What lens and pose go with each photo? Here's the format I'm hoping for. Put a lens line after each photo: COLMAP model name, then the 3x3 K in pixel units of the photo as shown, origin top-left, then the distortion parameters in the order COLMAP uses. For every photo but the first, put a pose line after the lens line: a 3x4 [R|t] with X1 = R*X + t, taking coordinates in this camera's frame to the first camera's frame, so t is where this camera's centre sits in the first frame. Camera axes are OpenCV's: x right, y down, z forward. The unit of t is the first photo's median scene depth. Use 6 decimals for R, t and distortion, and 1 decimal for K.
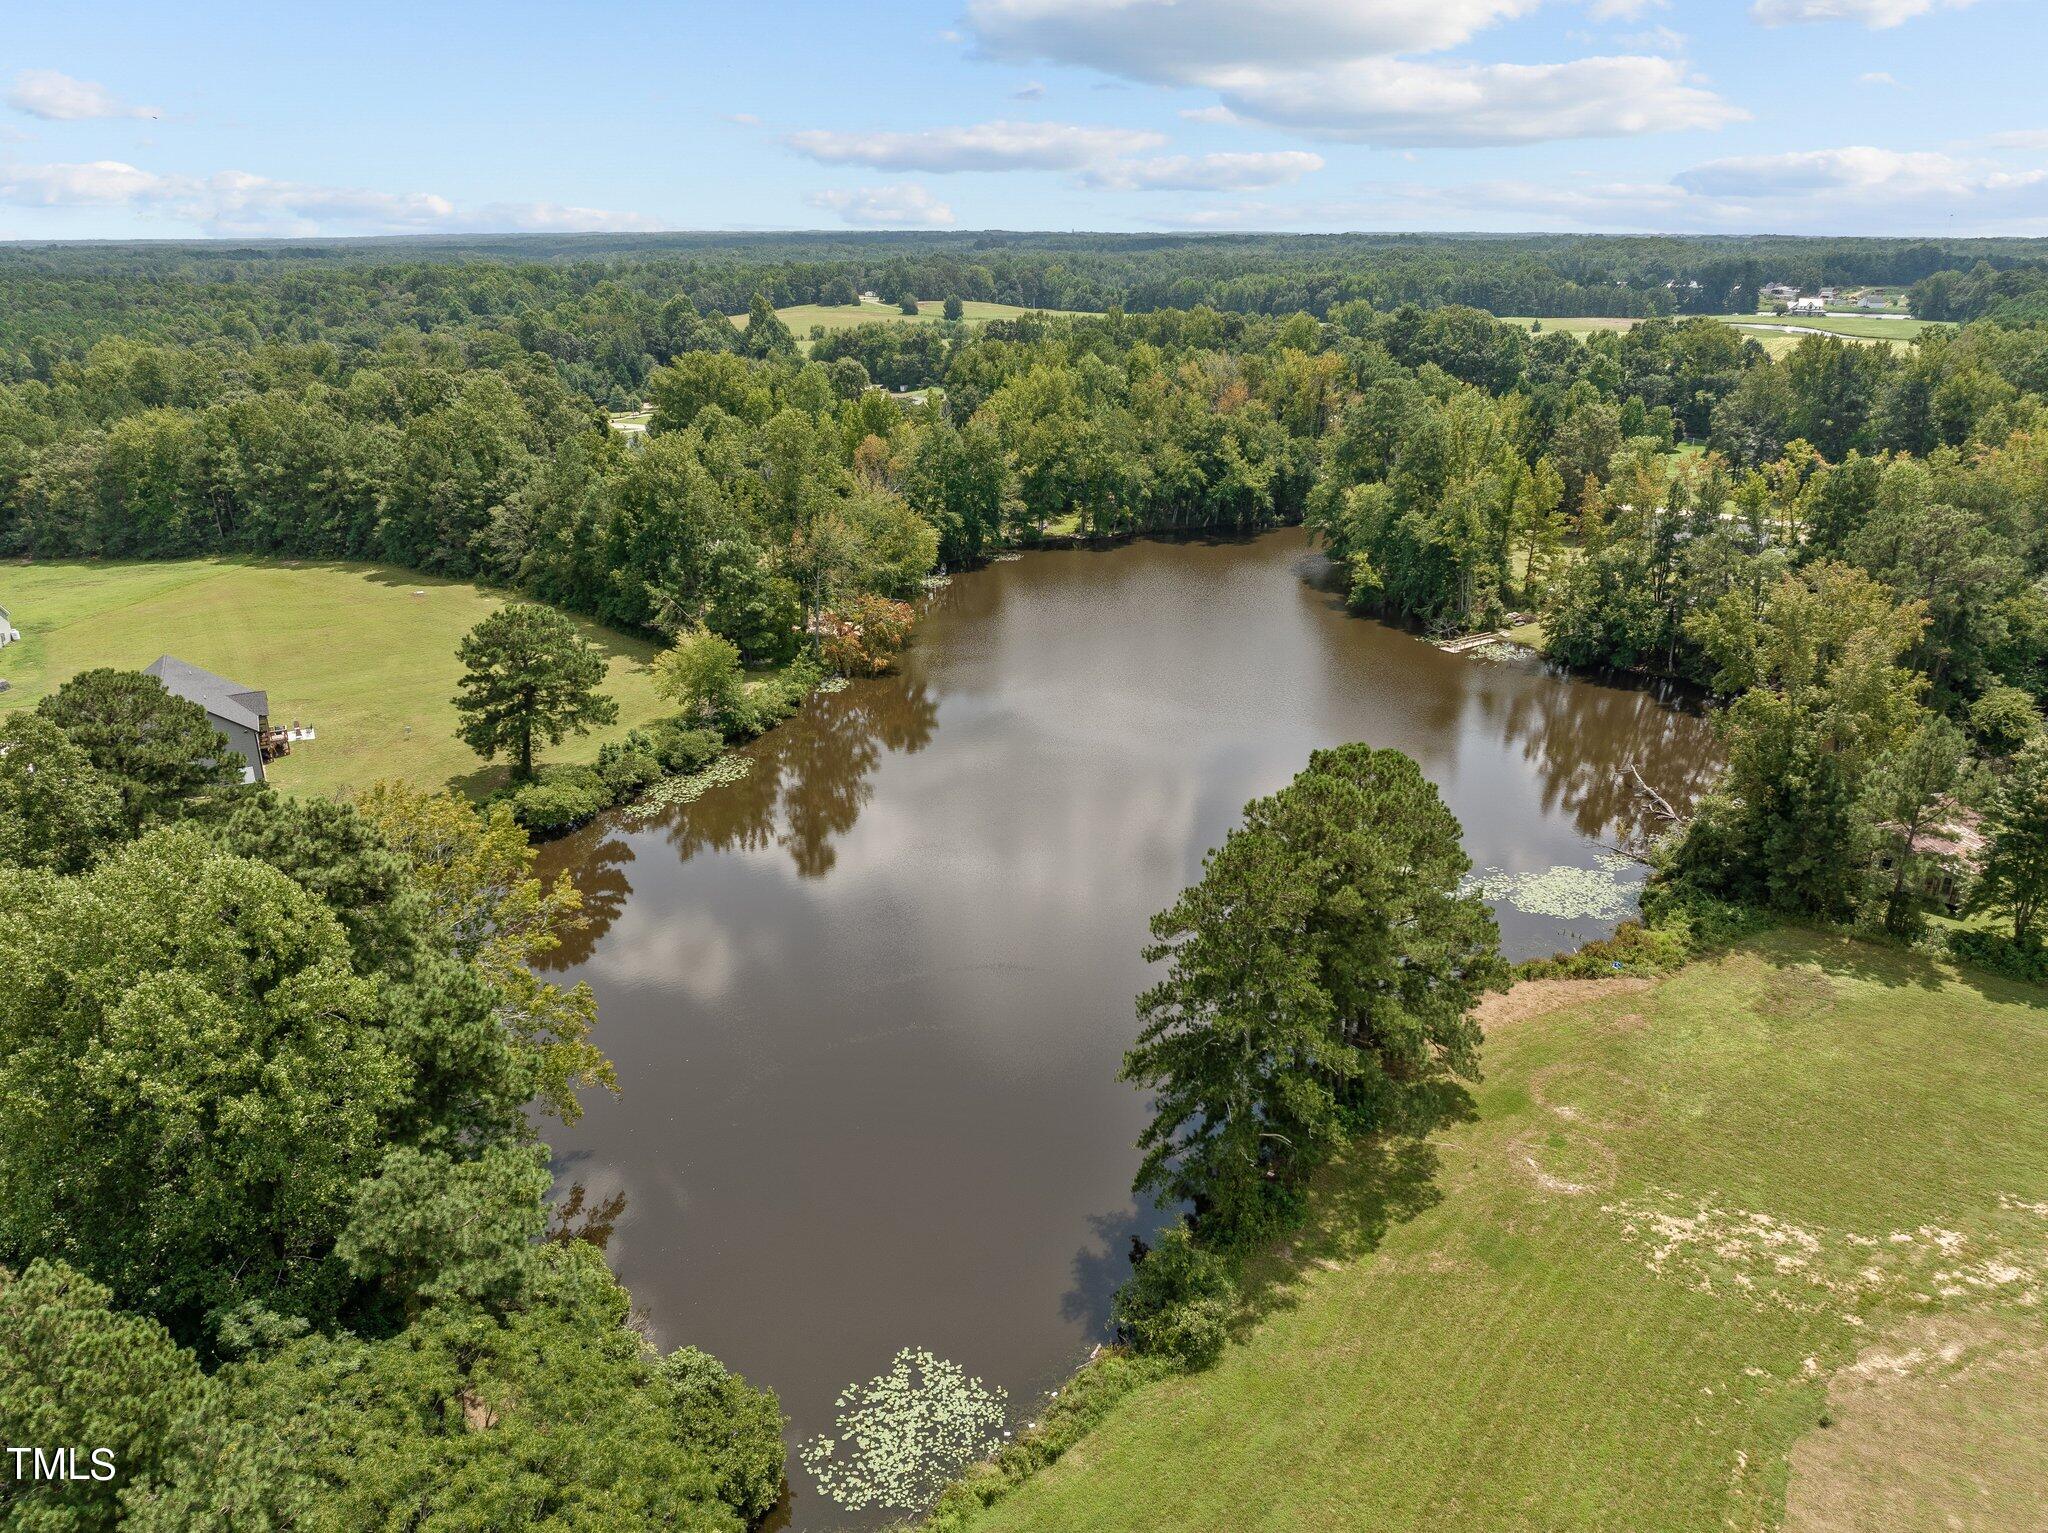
lens RADIAL K [[1444.4, 0, 1013.9], [0, 1444.4, 763.4], [0, 0, 1]] dist [-0.038927, 0.008253]
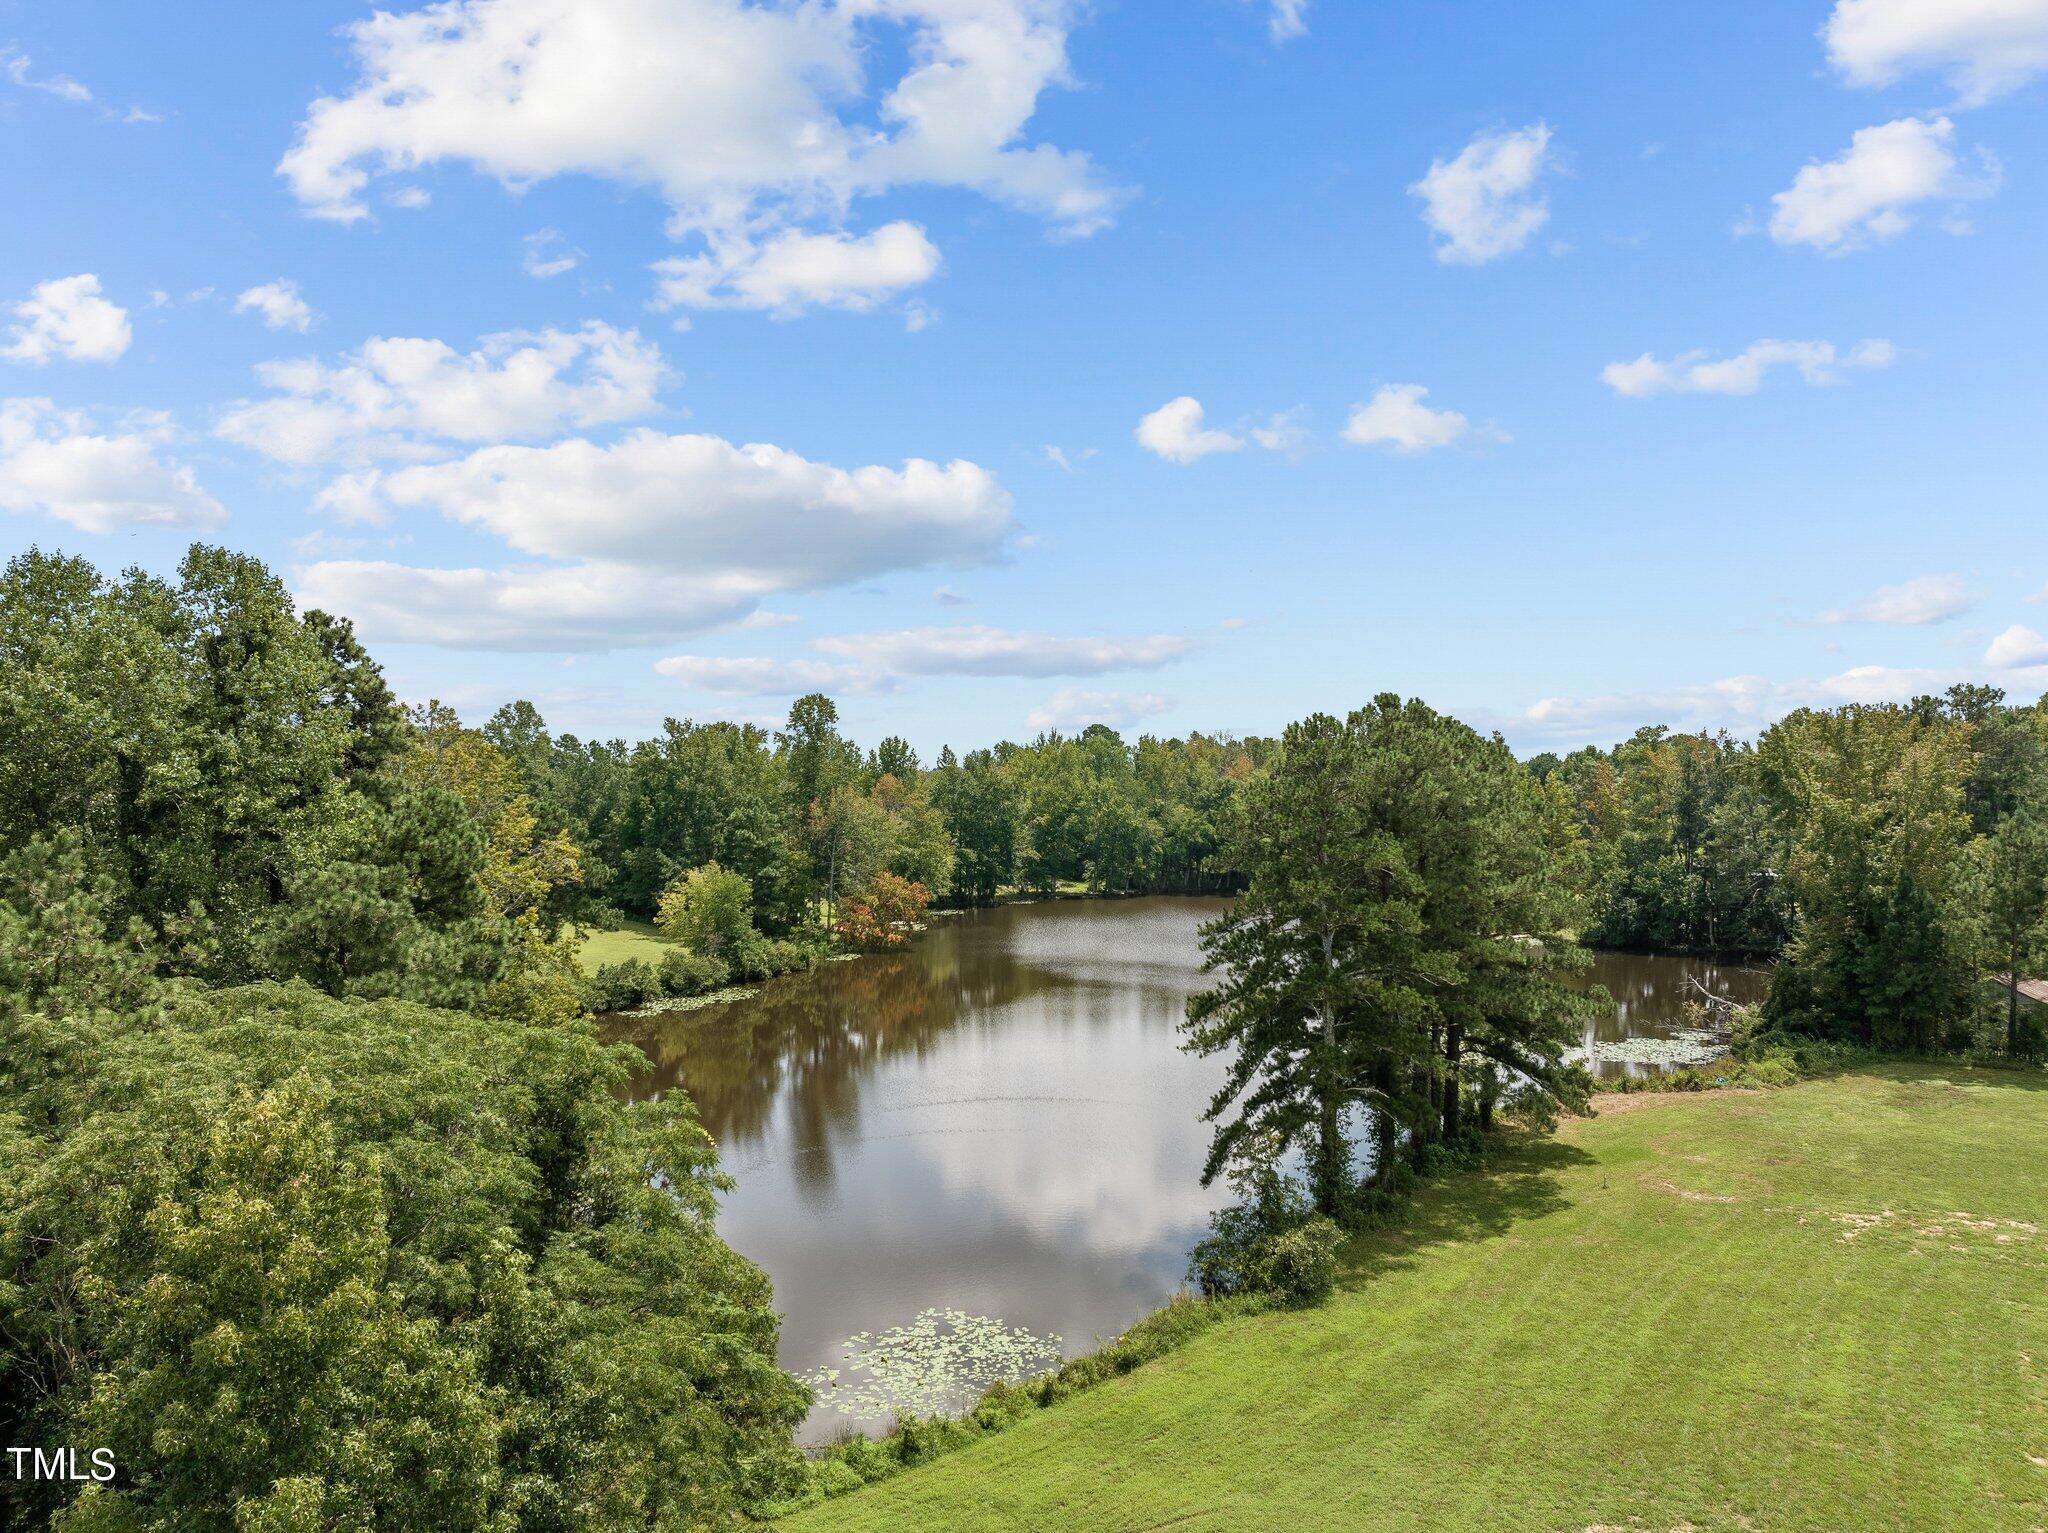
lens RADIAL K [[1435.8, 0, 1015.0], [0, 1435.8, 772.6], [0, 0, 1]] dist [-0.033754, -0.004984]
pose [[0.999998, 0.002081, 0.000320, -0.011407], [-0.001833, 0.935513, -0.353288, 0.156758], [-0.001035, 0.353287, 0.935514, 0.059596]]
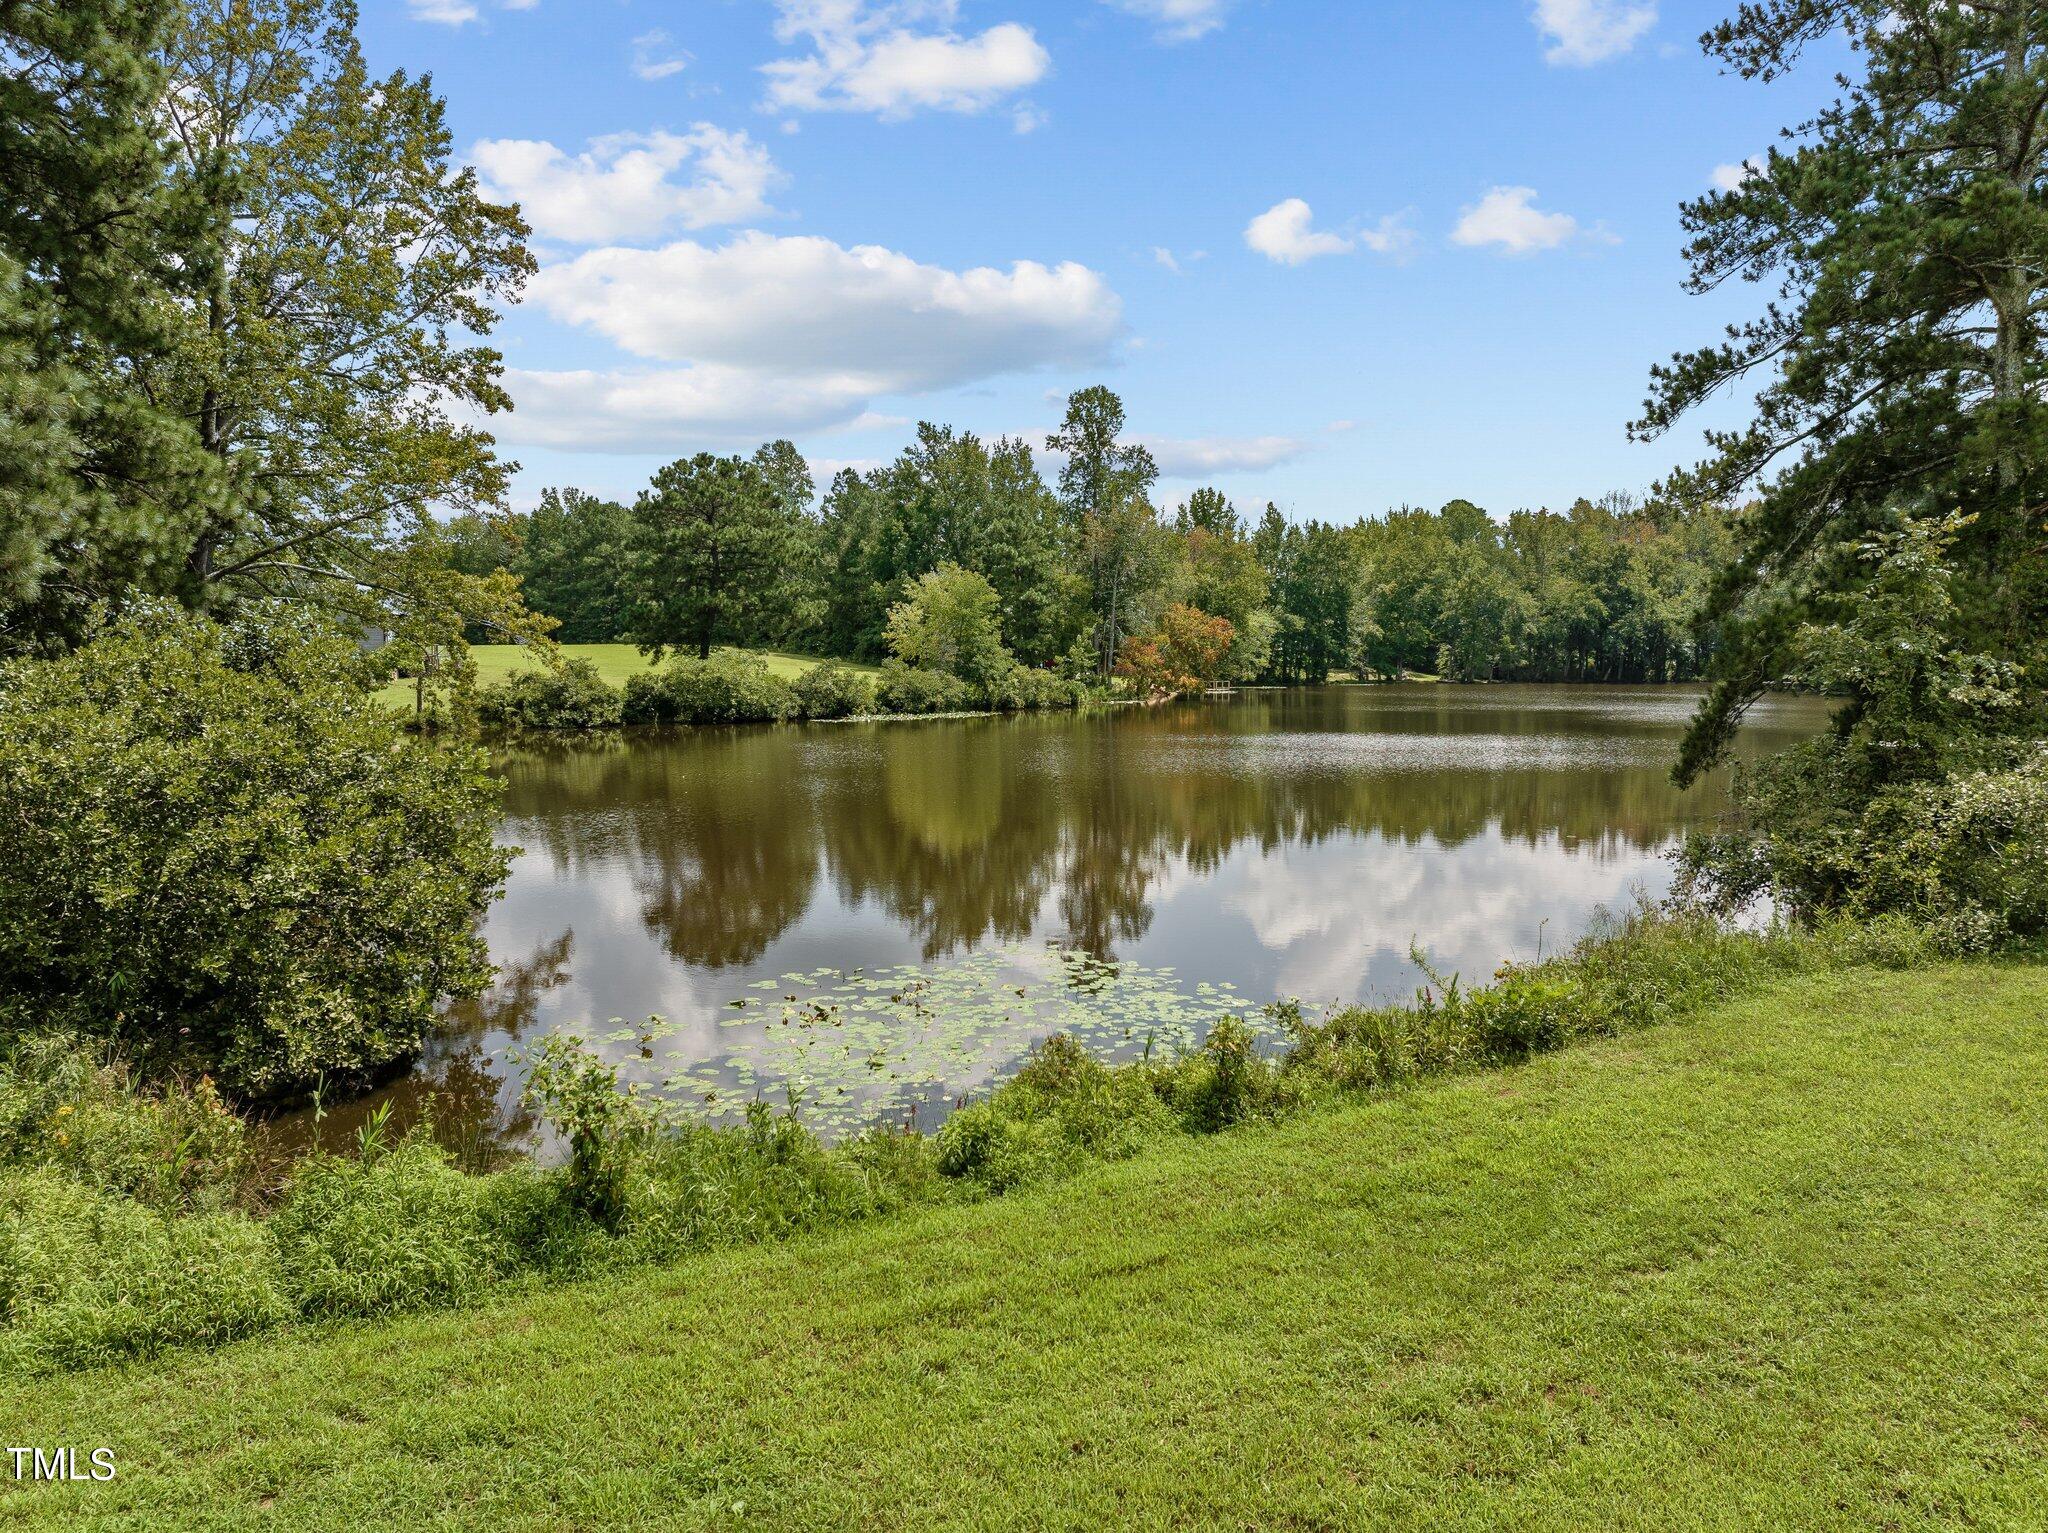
lens RADIAL K [[1434.5, 0, 1036.1], [0, 1434.5, 771.8], [0, 0, 1]] dist [-0.009411, -0.021967]
pose [[0.974418, 0.023186, -0.223542, 0.001133], [-0.082898, 0.961605, -0.261616, 0.174535], [0.208894, 0.273455, 0.938928, 0.260090]]
